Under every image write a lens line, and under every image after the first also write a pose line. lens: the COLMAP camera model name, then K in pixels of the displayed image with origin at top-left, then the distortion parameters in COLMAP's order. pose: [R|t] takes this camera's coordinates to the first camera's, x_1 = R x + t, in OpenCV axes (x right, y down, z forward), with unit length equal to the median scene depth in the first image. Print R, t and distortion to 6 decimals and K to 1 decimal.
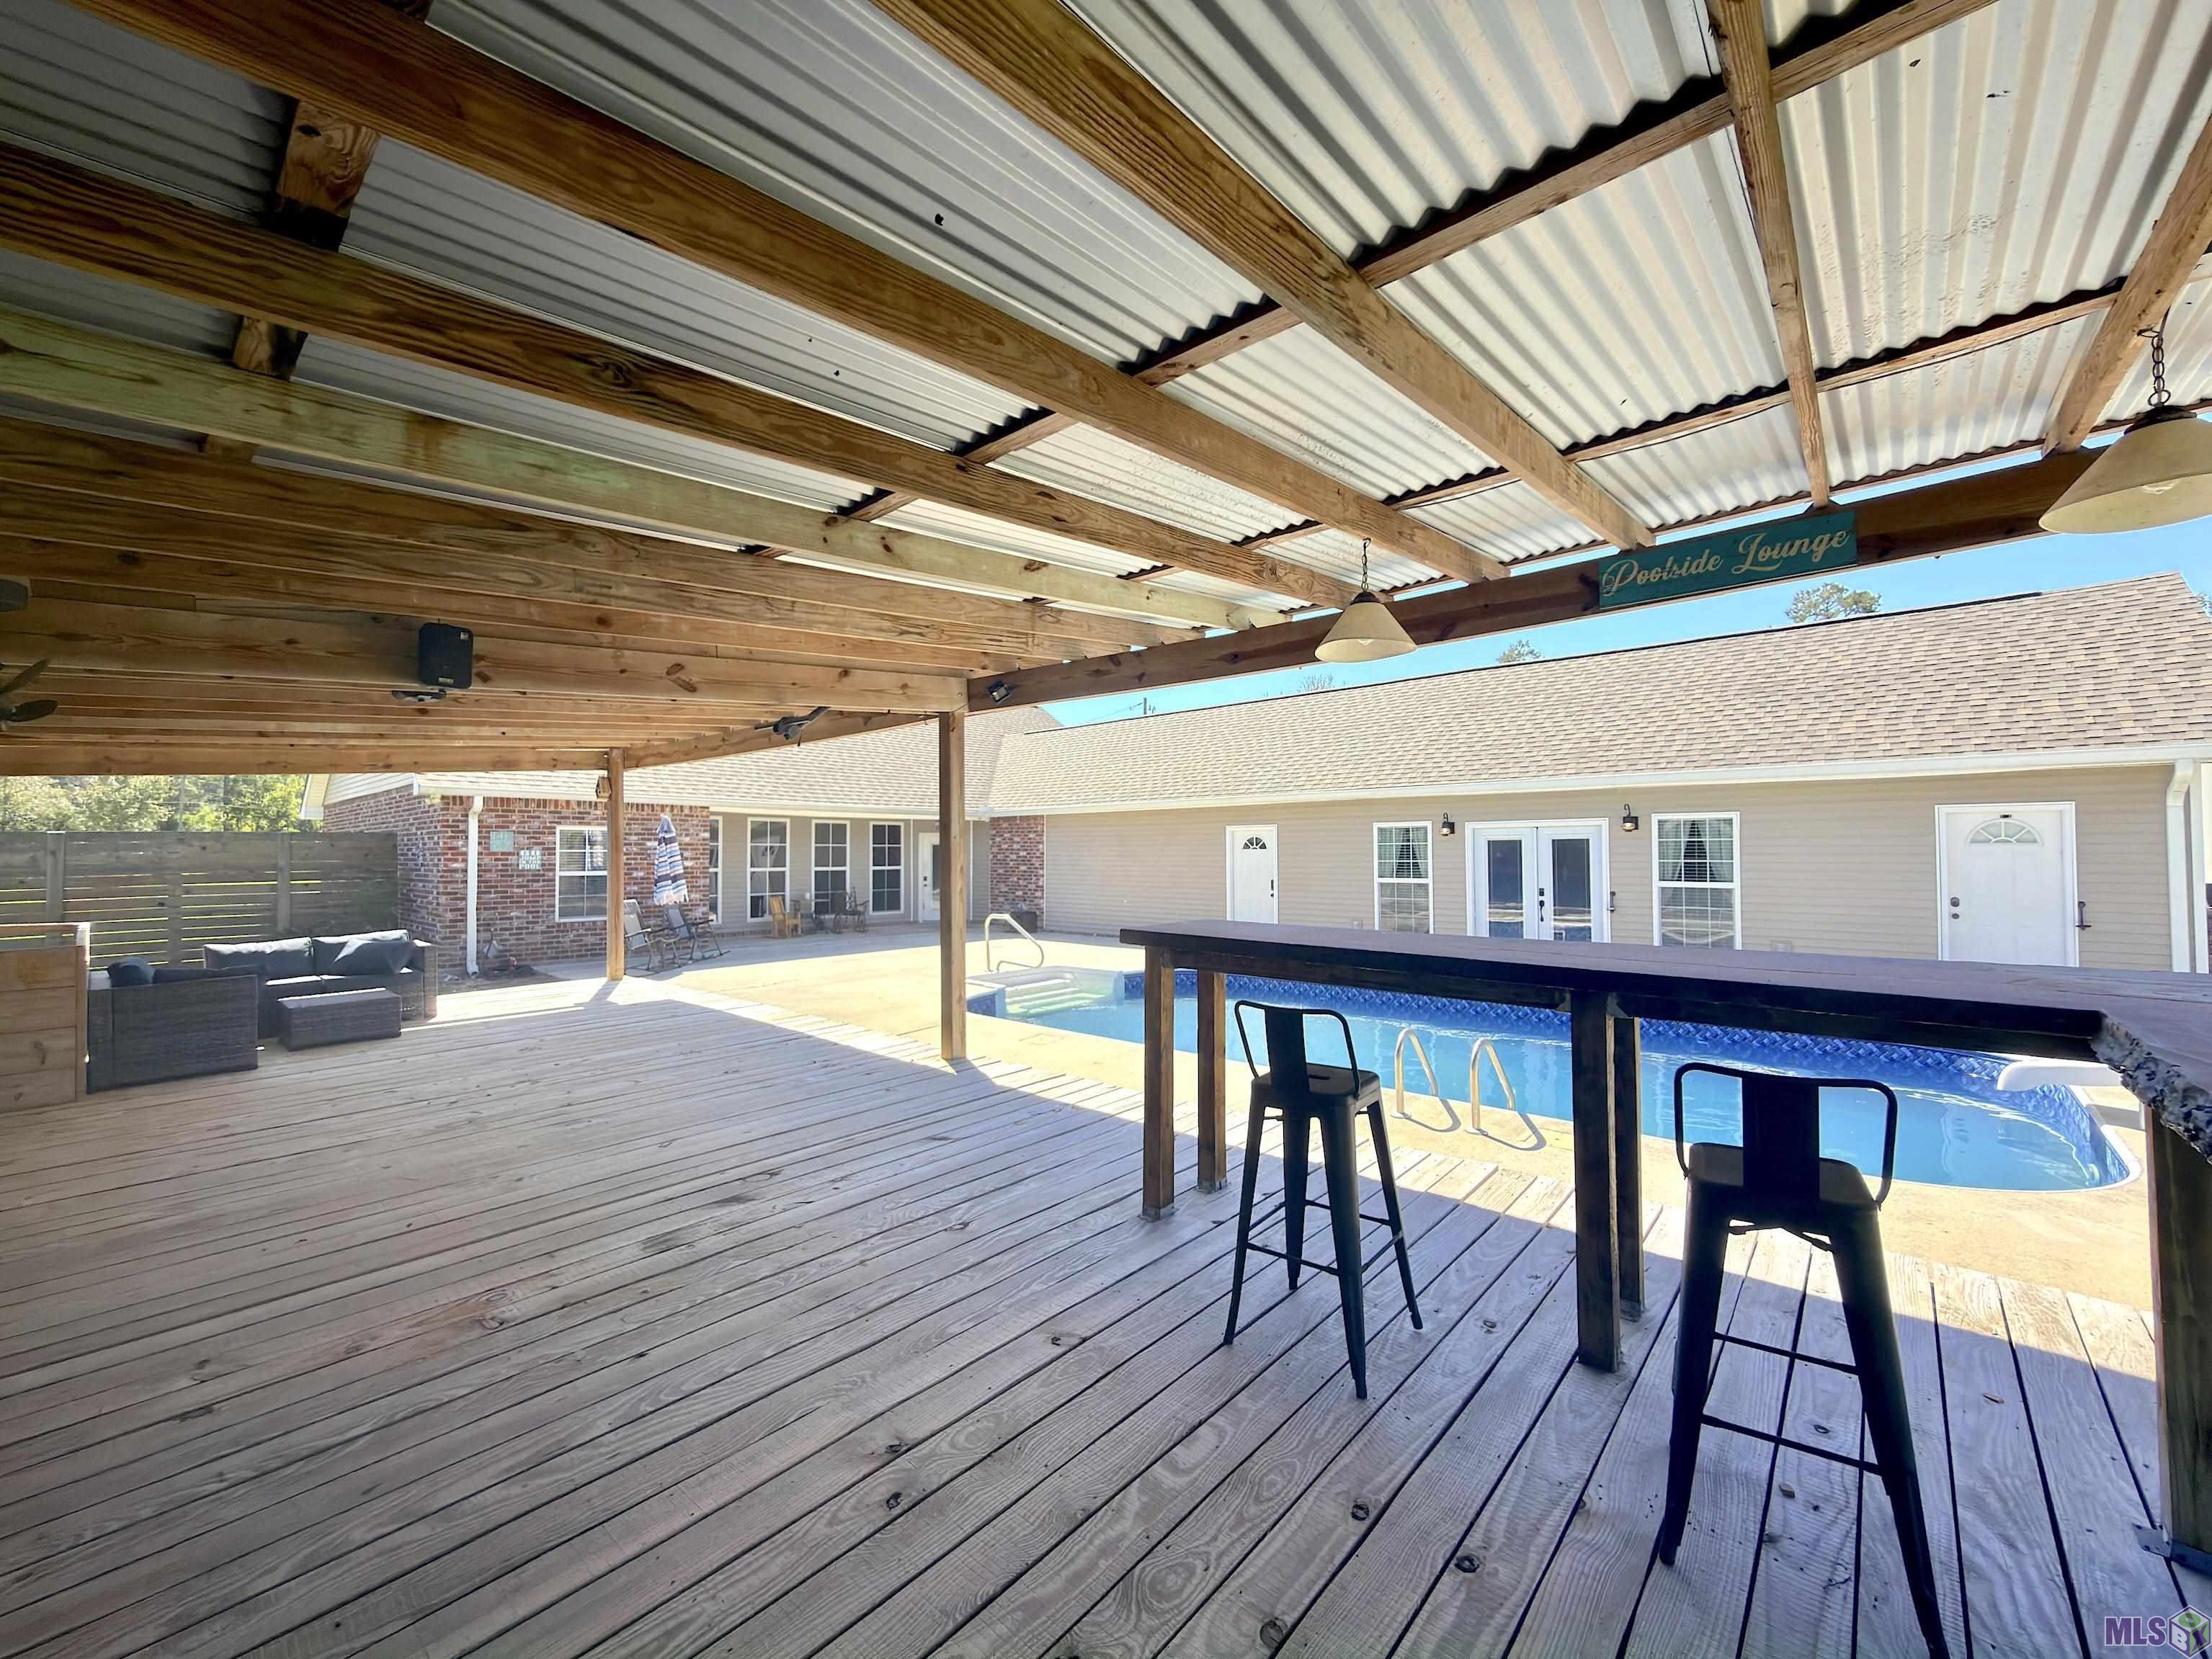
lens RADIAL K [[885.7, 0, 1109.2], [0, 885.7, 829.3], [0, 0, 1]] dist [-0.002098, 0.000213]
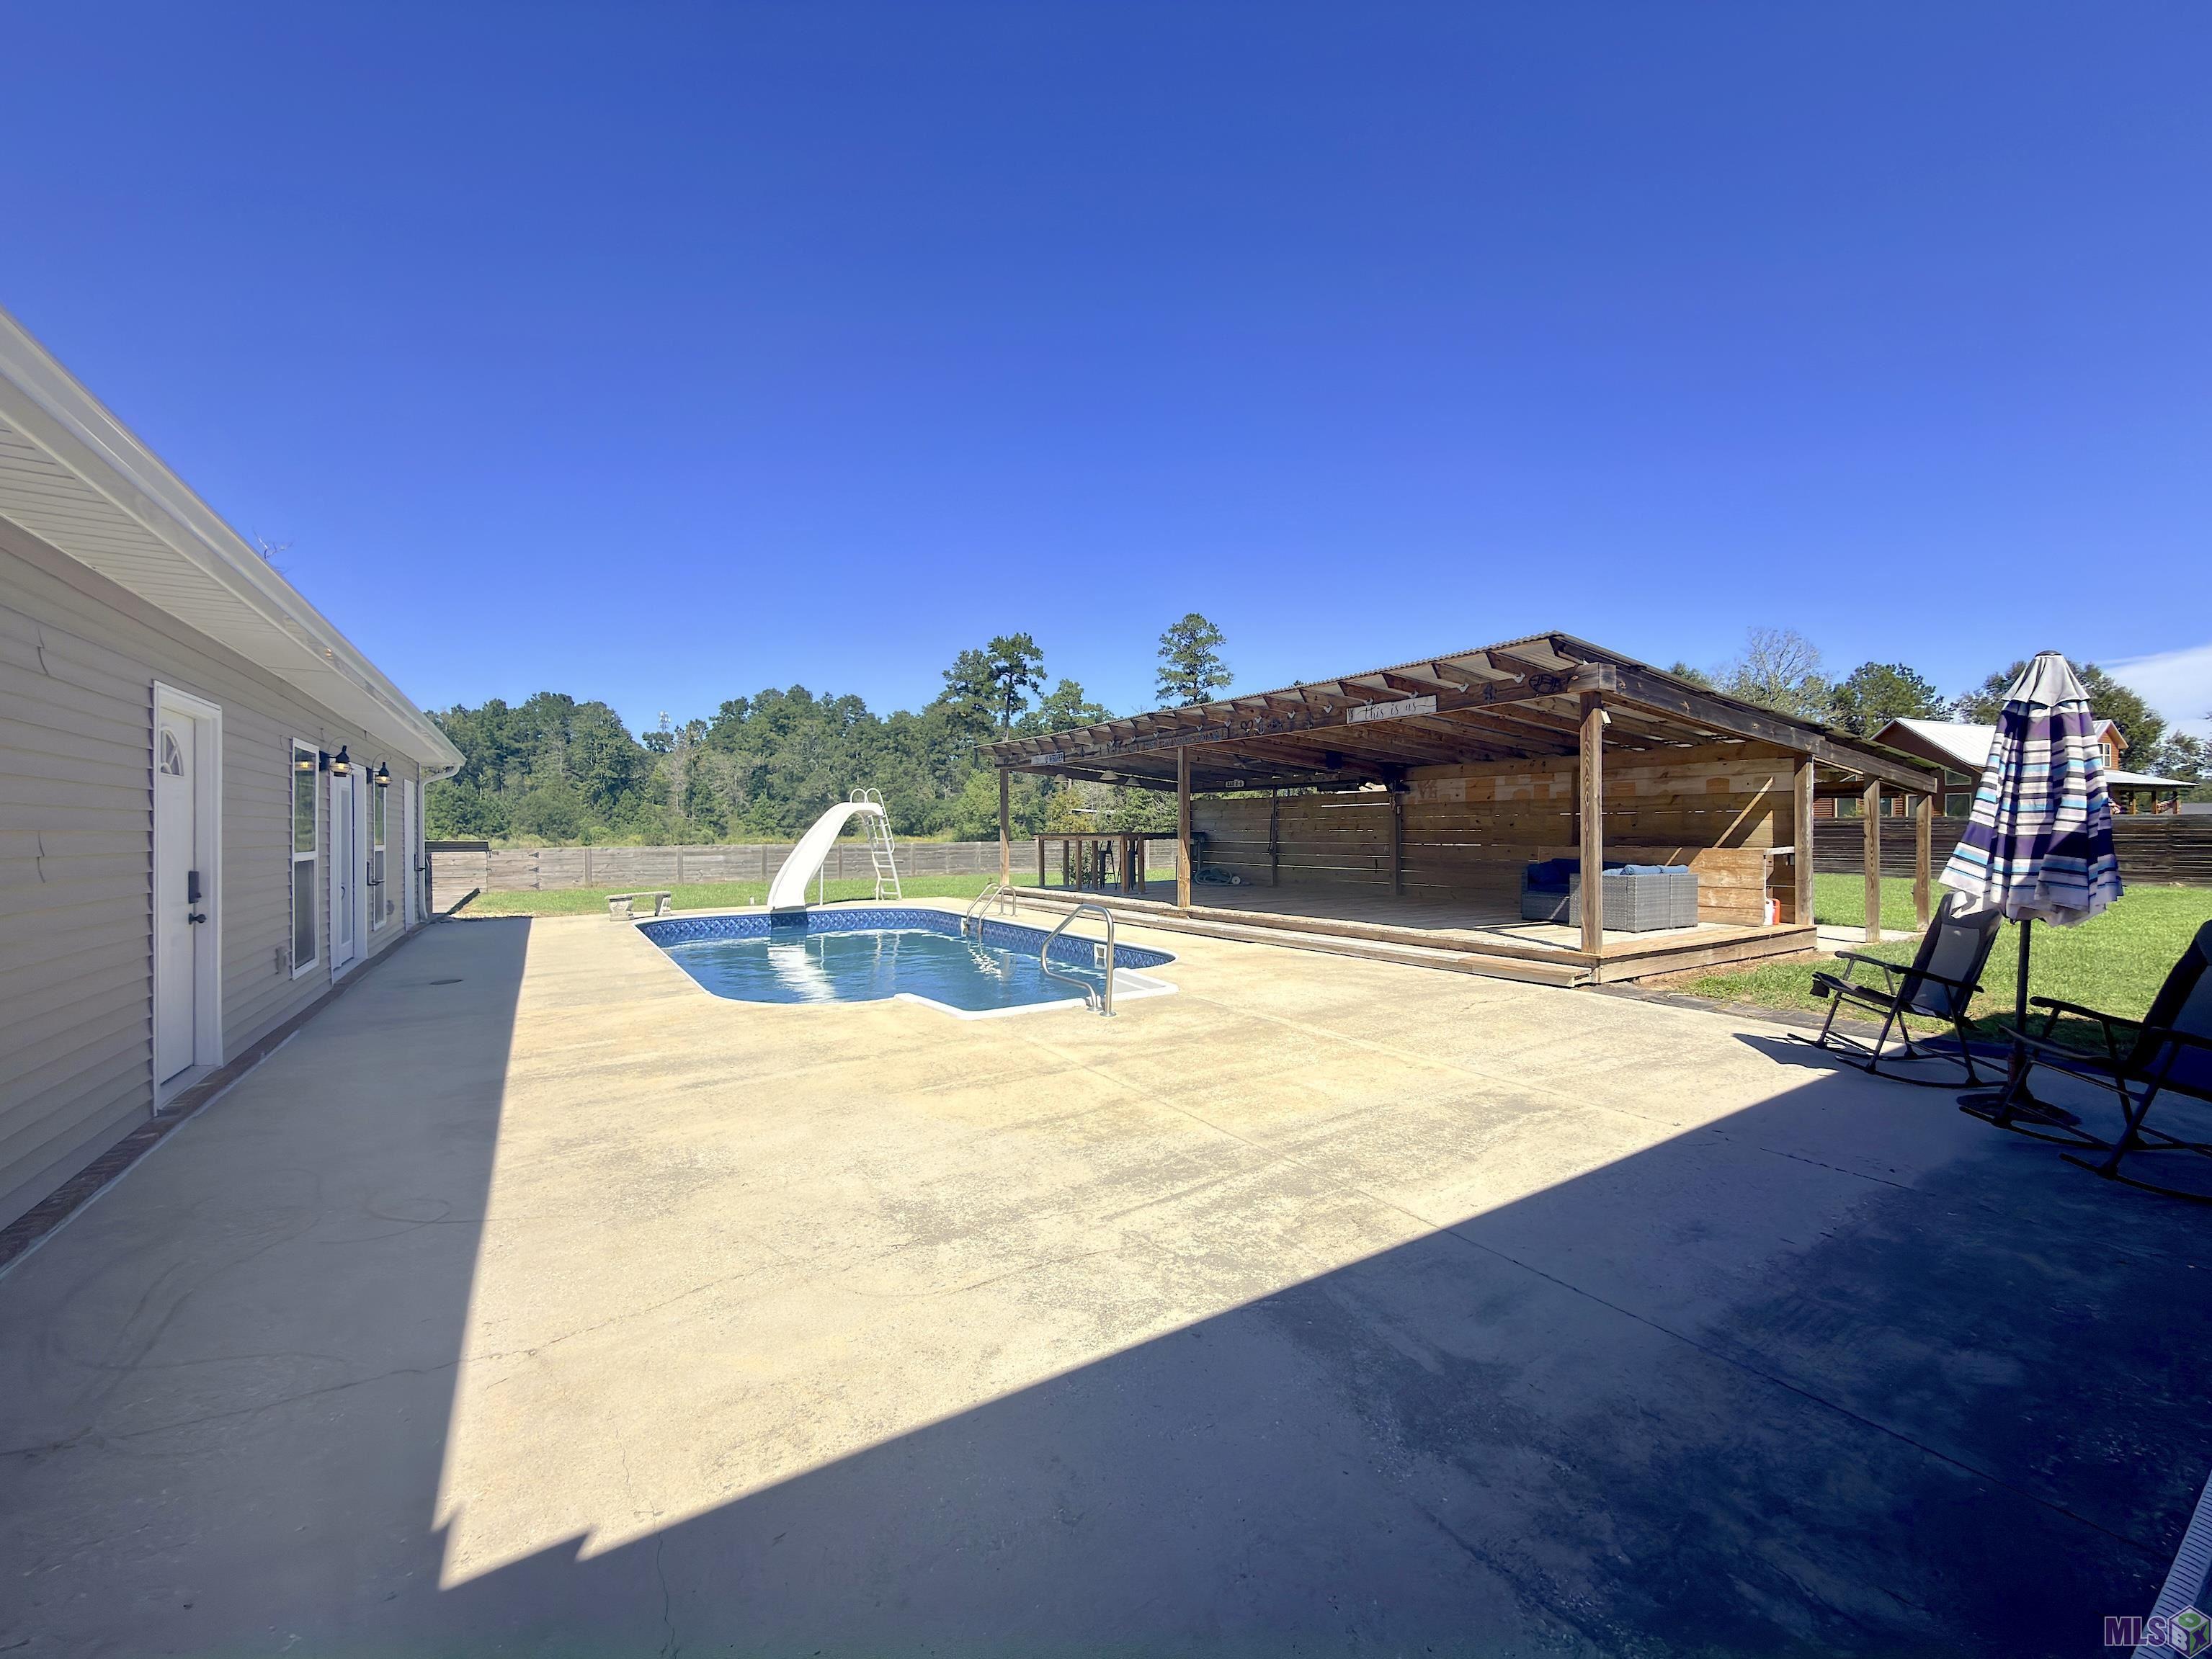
lens RADIAL K [[885.7, 0, 1109.2], [0, 885.7, 829.3], [0, 0, 1]] dist [-0.002098, 0.000213]
pose [[-0.965542, 0.006668, 0.260163, -0.407452], [-0.001699, 0.999489, -0.031924, 0.096356], [-0.260243, -0.031266, -0.965037, 2.271221]]
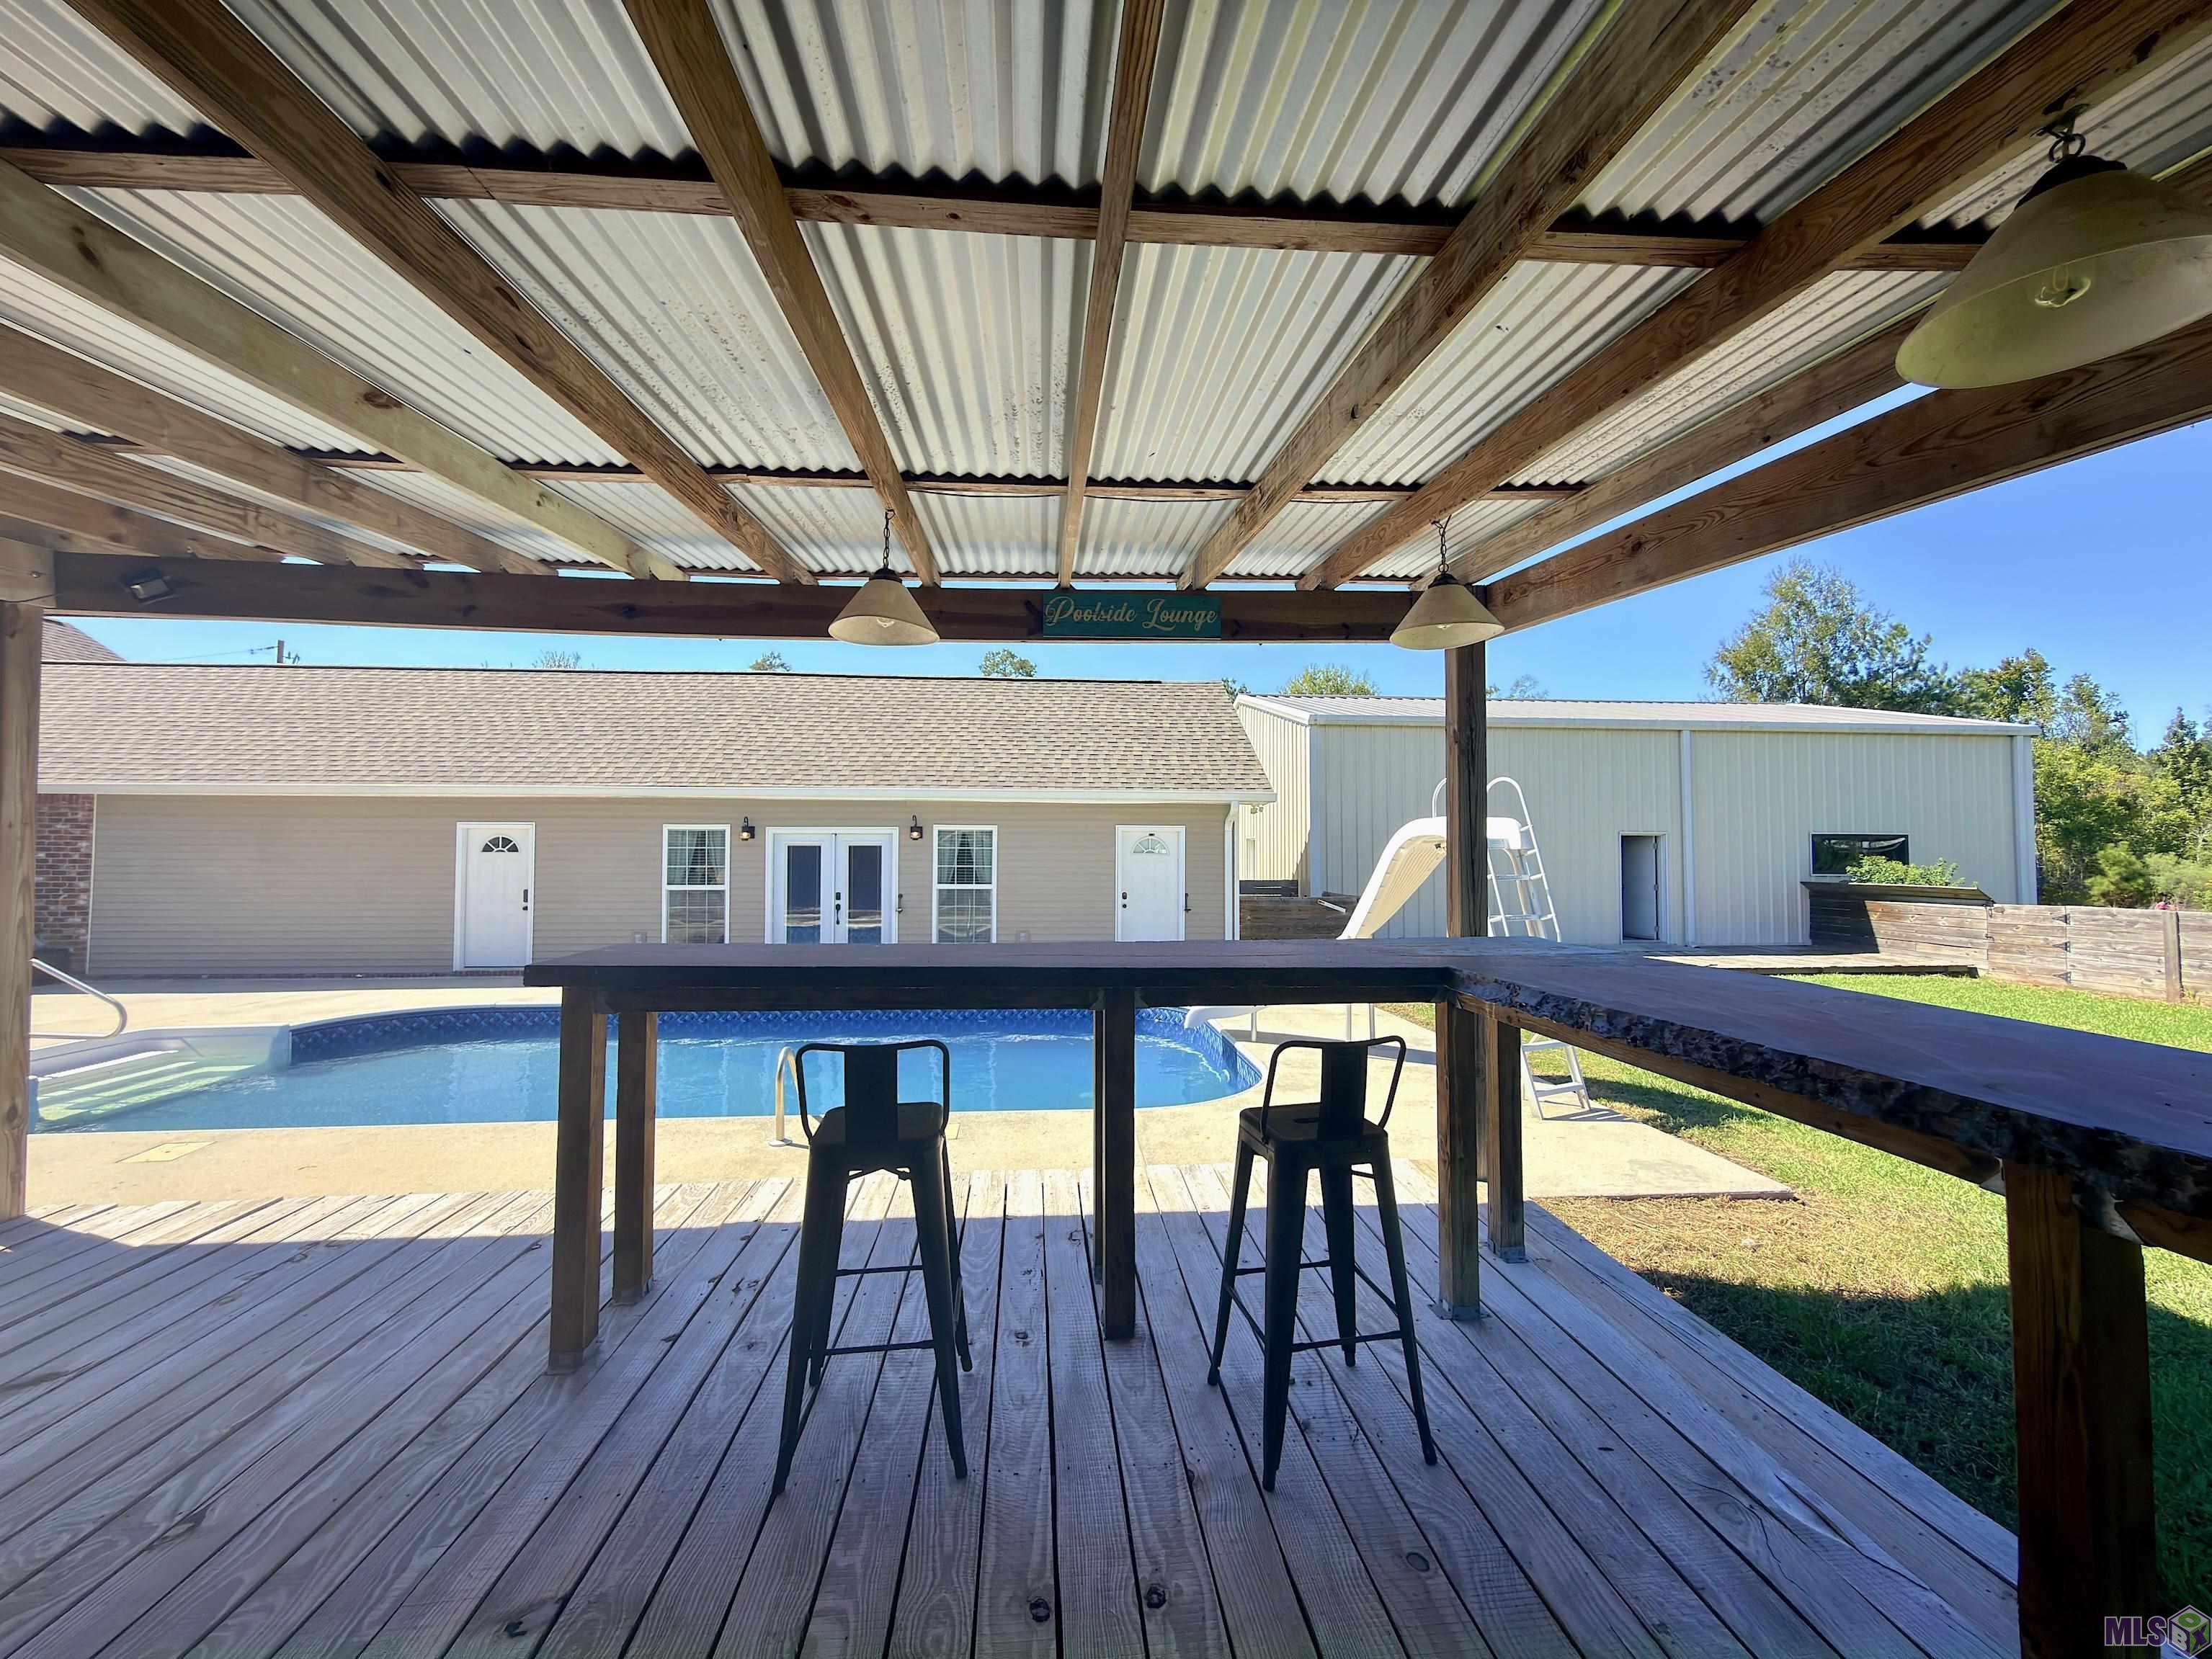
lens RADIAL K [[883.0, 0, 1106.0], [0, 883.0, 829.5], [0, 0, 1]] dist [0.000103, 0.000447]
pose [[0.687327, 0.028859, 0.725774, -0.078303], [-0.024653, 0.999562, -0.016398, 0.002634], [-0.725929, -0.006621, 0.687738, 0.084645]]
